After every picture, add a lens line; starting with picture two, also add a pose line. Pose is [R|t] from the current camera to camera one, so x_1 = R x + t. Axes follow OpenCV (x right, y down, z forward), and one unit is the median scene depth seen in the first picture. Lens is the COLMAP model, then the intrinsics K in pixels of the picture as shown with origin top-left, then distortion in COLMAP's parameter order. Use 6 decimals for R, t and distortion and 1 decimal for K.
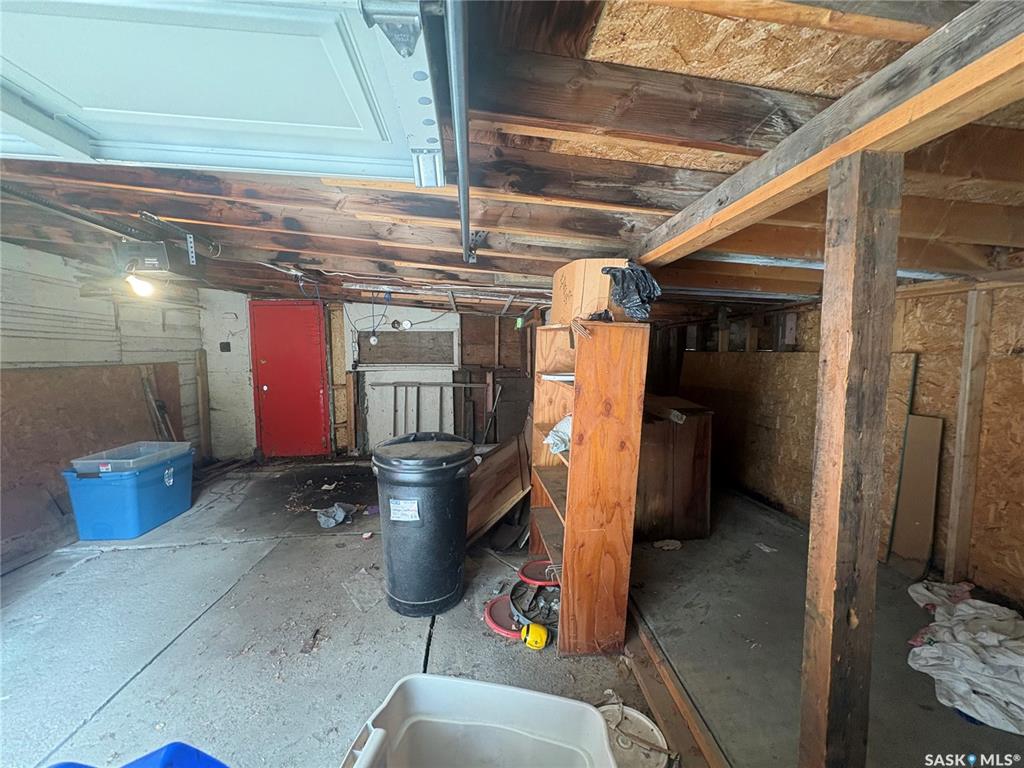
lens RADIAL K [[406.5, 0, 507.7], [0, 406.5, 382.1], [0, 0, 1]] dist [-0.003122, 0.001138]
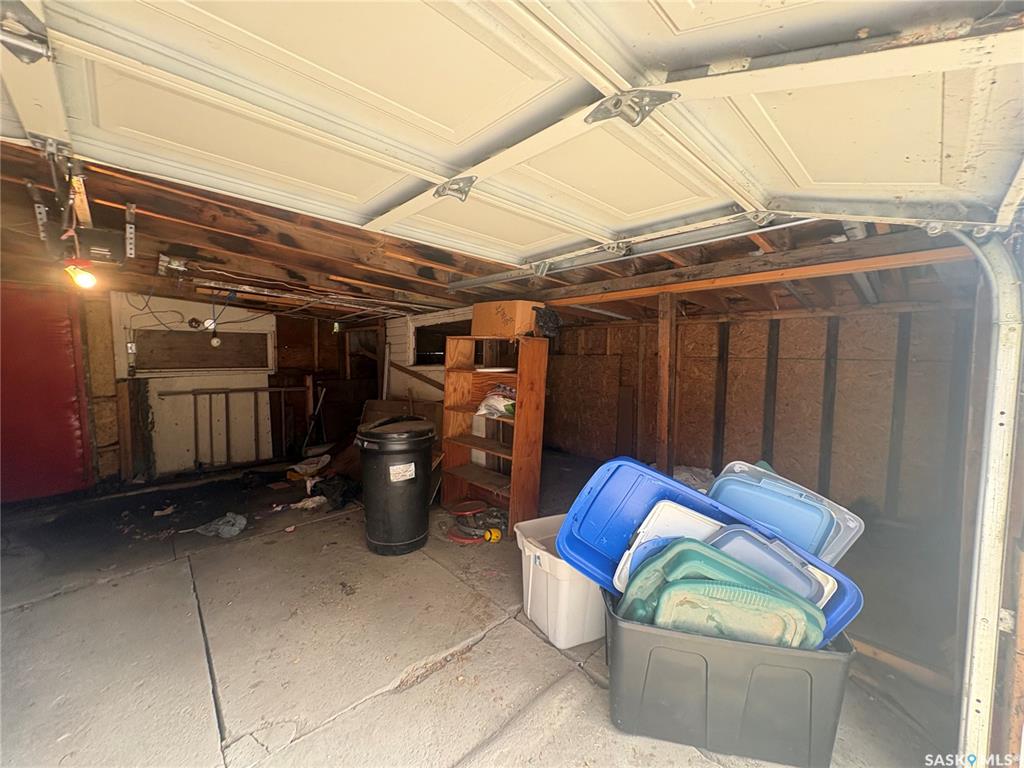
lens RADIAL K [[406.5, 0, 514.4], [0, 406.5, 382.0], [0, 0, 1]] dist [-0.003122, 0.001138]
pose [[0.778658, -0.040336, 0.626151, -0.445139], [0.046757, 0.998887, 0.006202, 0.015709], [-0.625705, 0.024448, 0.779677, -0.154492]]
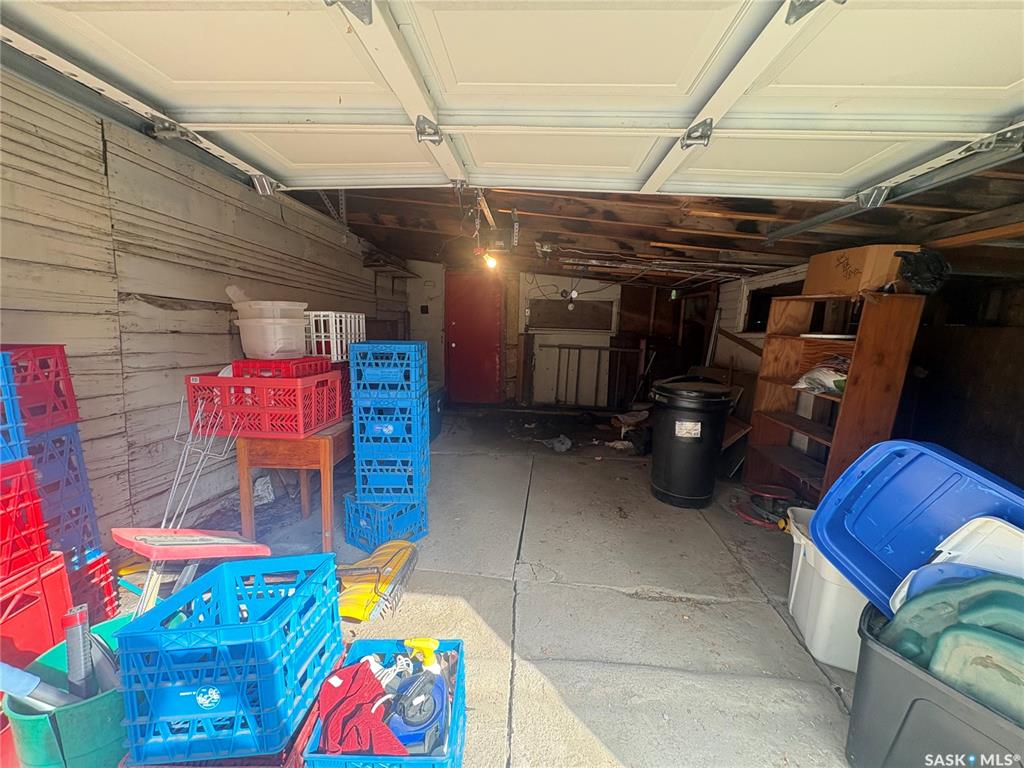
lens RADIAL K [[406.5, 0, 510.4], [0, 406.5, 381.4], [0, 0, 1]] dist [-0.003122, 0.001138]
pose [[0.986811, 0.052857, -0.153004, -0.363001], [-0.042686, 0.996702, 0.069017, 0.047321], [0.156147, -0.061576, 0.985813, -0.244545]]
